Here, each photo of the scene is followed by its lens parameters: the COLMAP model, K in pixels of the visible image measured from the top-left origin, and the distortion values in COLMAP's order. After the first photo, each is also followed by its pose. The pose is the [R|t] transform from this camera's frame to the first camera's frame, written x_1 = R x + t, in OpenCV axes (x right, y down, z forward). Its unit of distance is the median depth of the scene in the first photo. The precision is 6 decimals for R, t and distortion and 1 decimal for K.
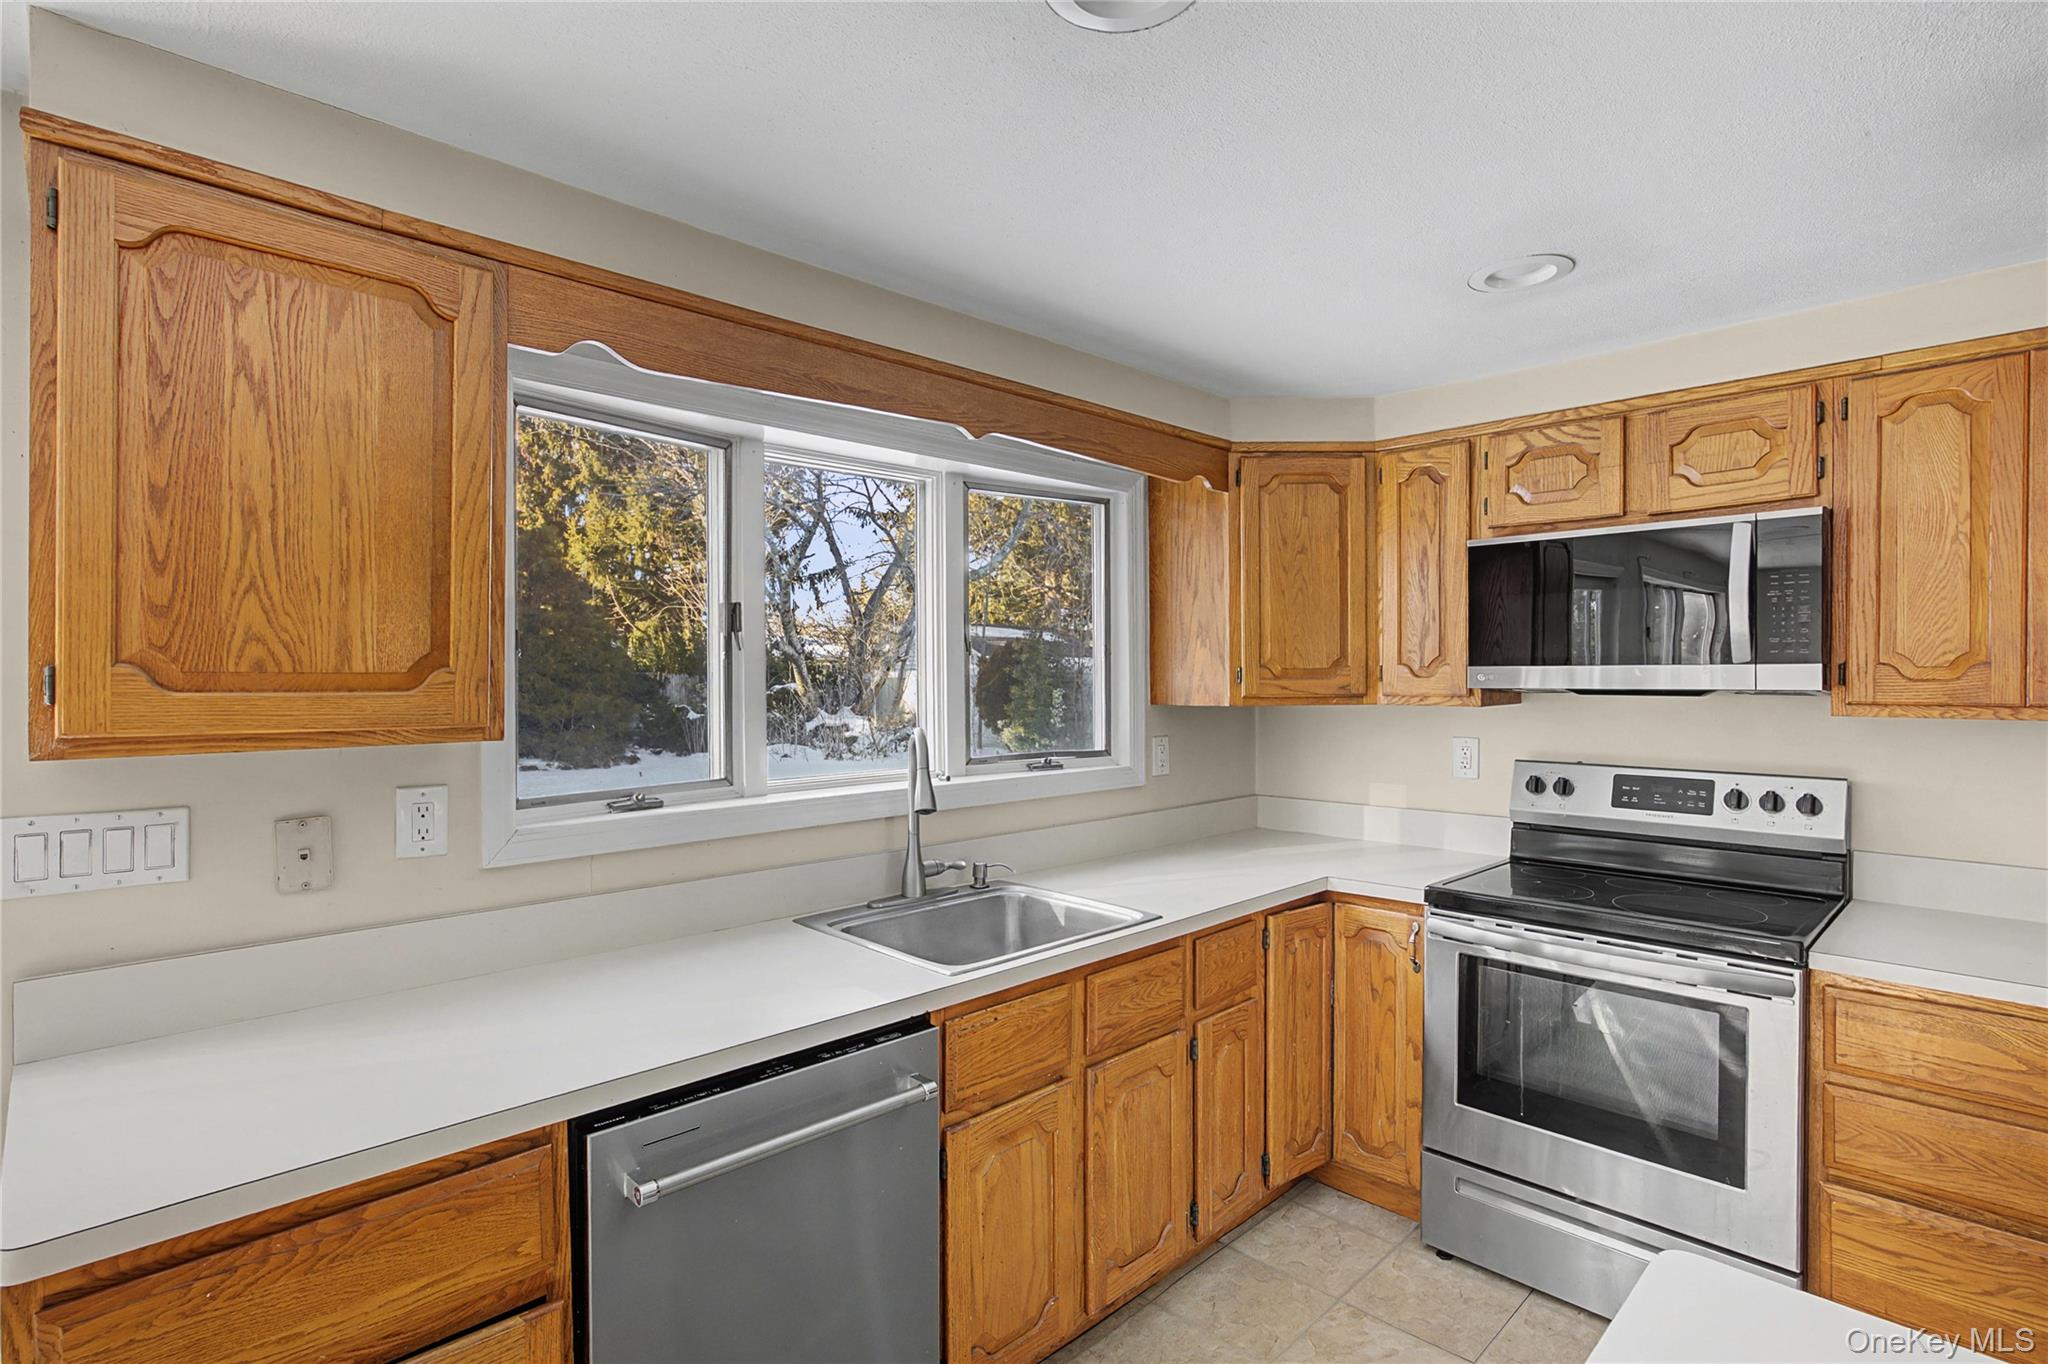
lens RADIAL K [[998.3, 0, 1021.4], [0, 998.3, 669.8], [0, 0, 1]] dist [-0.060801, 0.029085]
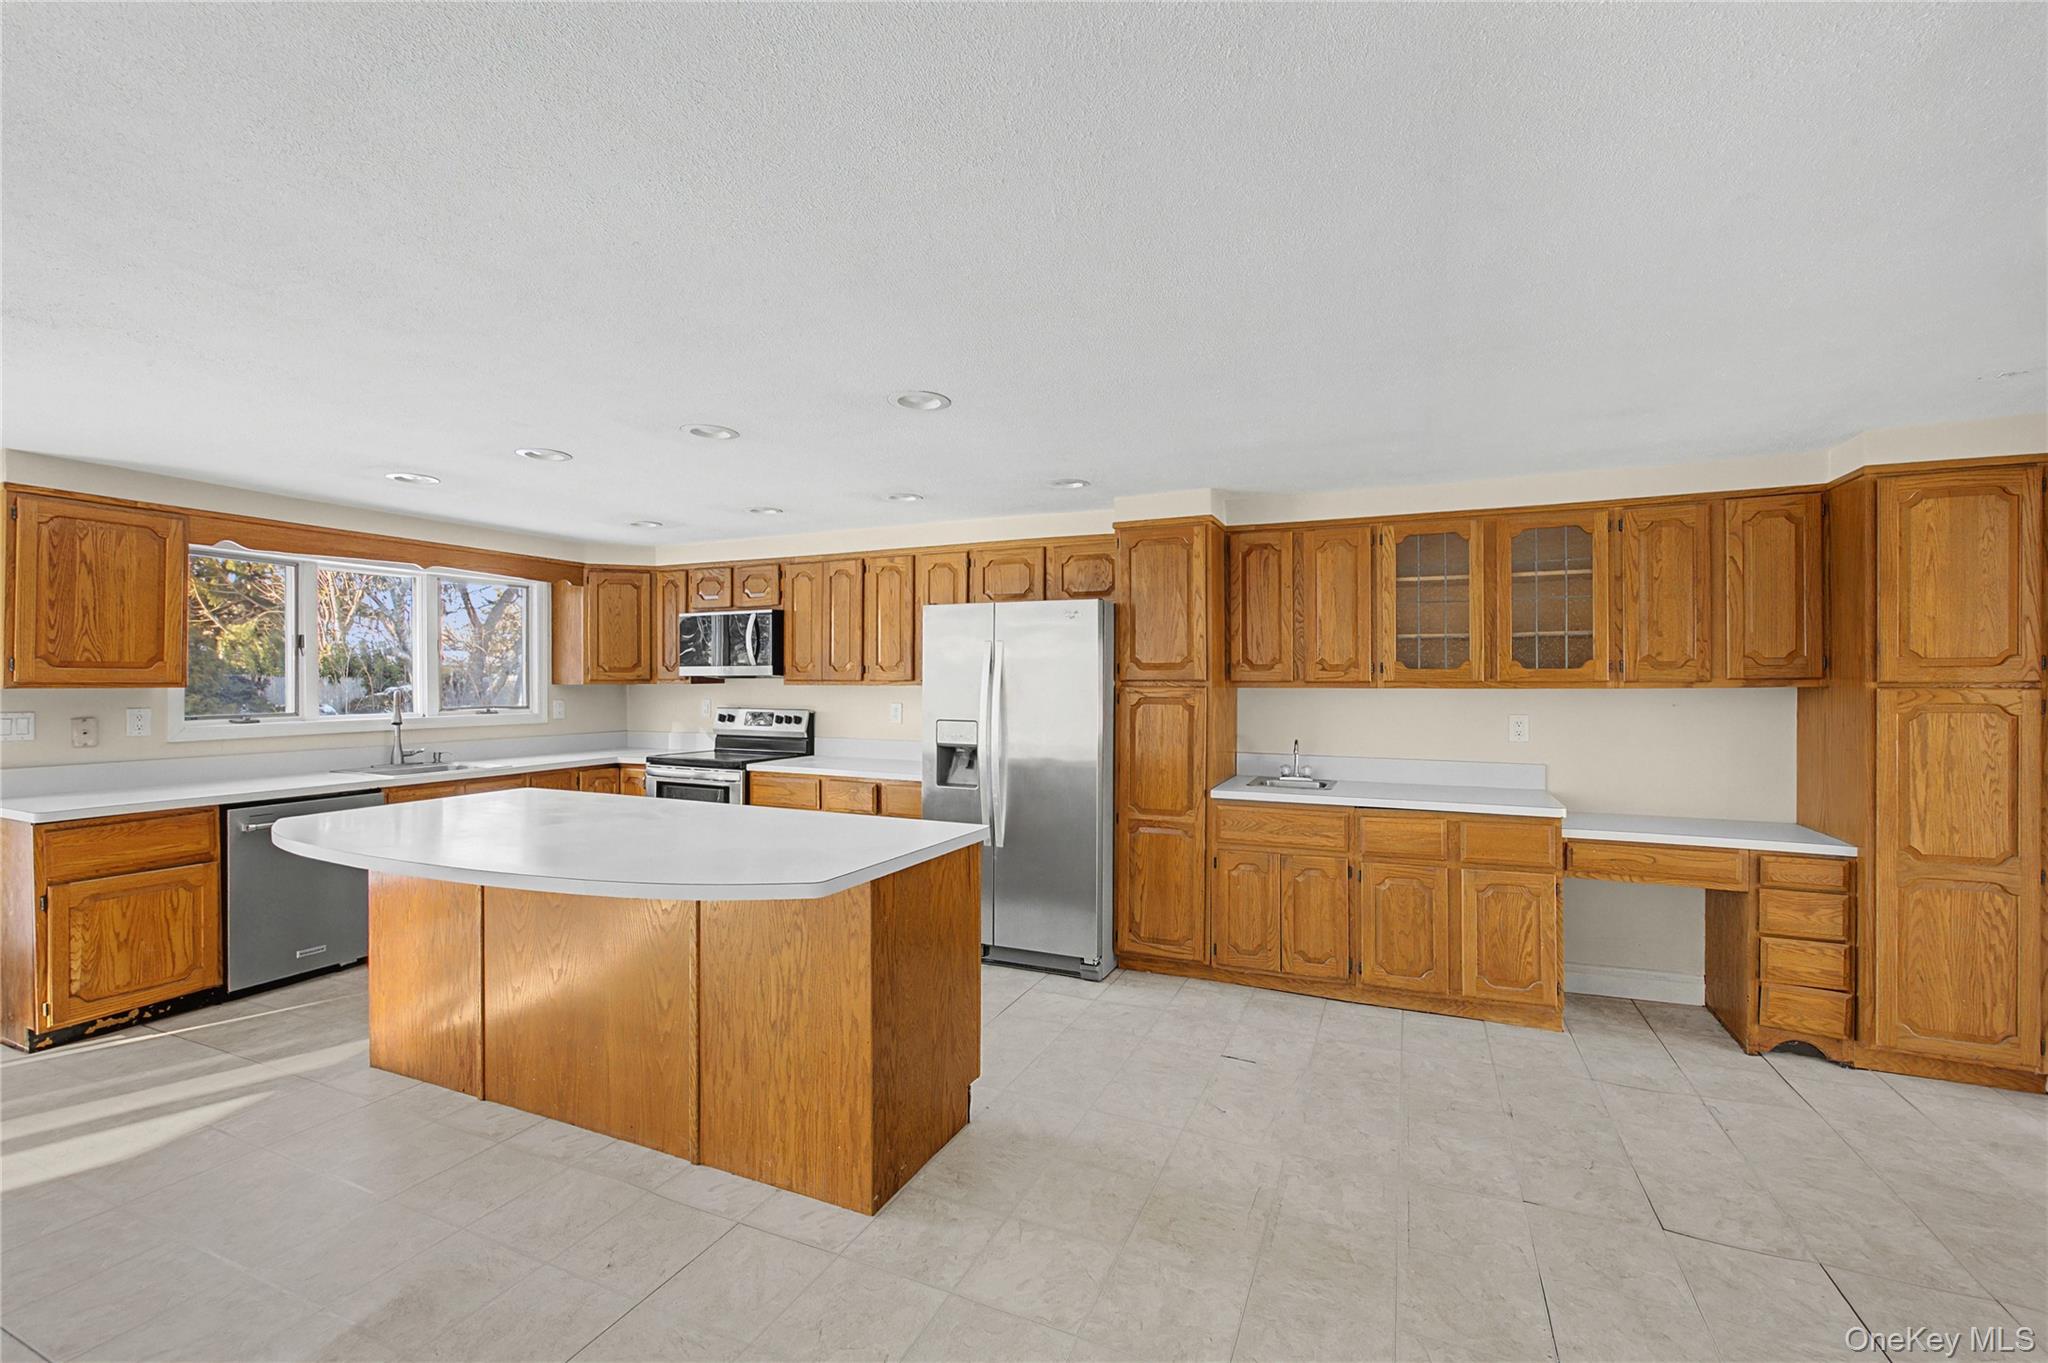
lens RADIAL K [[870.0, 0, 1027.2], [0, 870.0, 678.3], [0, 0, 1]] dist [-0.006772, 0.000639]
pose [[0.929983, 0.003773, 0.367584, 0.439895], [-0.004074, 0.999992, 0.000044, 0.020267], [-0.367581, -0.001539, 0.929990, -1.206016]]
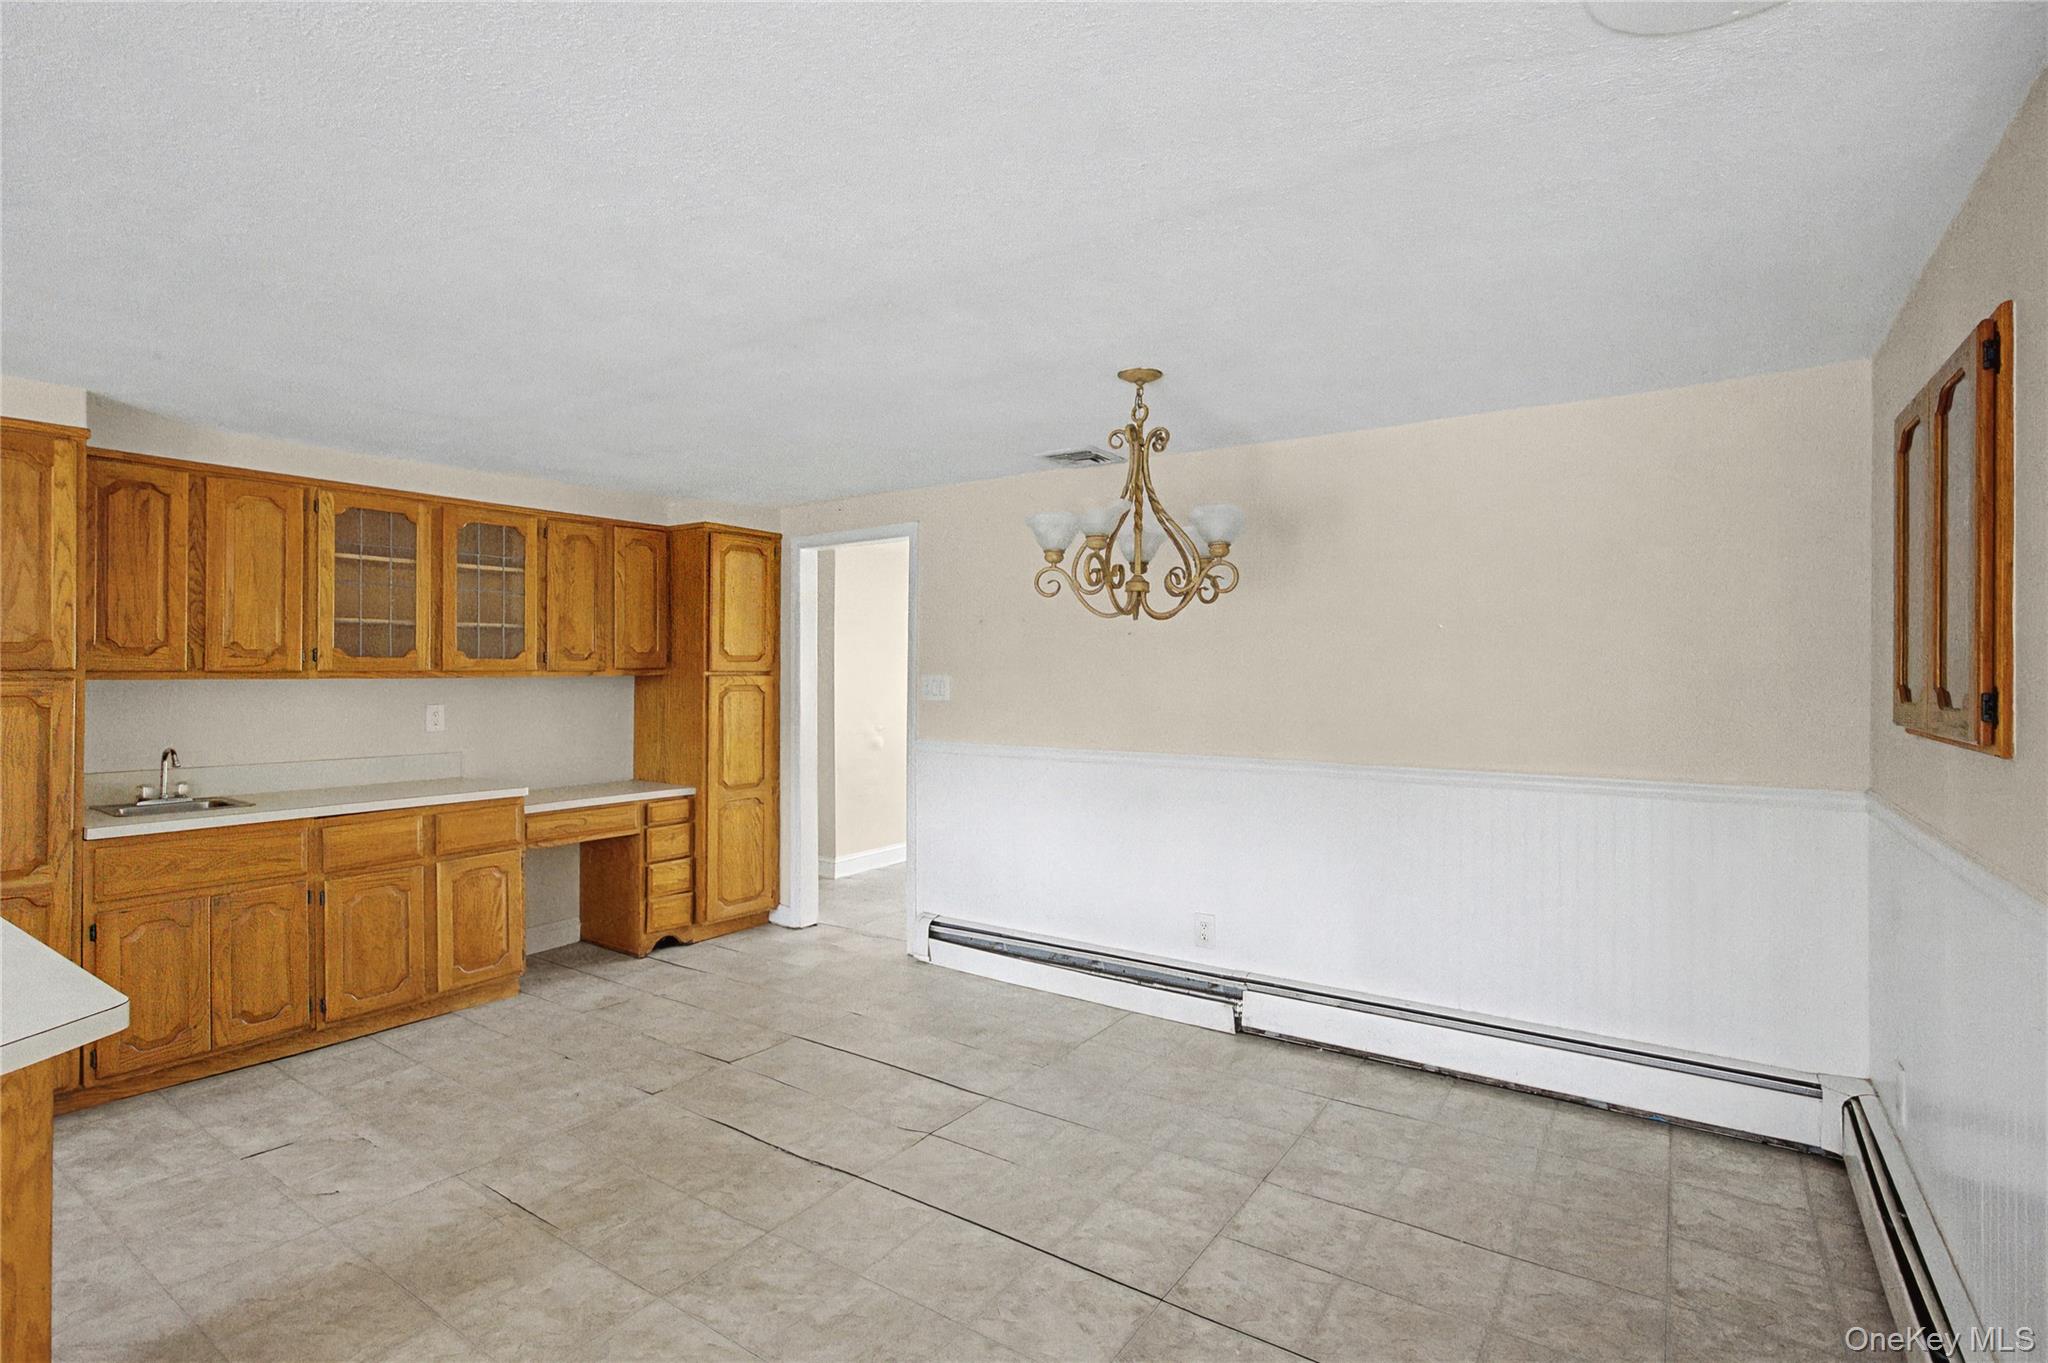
lens RADIAL K [[975.4, 0, 1023.5], [0, 975.4, 662.3], [0, 0, 1]] dist [-0.001040, 0.000182]
pose [[-0.185649, 0.011276, 0.982551, -0.027195], [-0.003880, 0.999918, -0.012209, 0.023869], [-0.982608, -0.006078, -0.185590, -0.821010]]
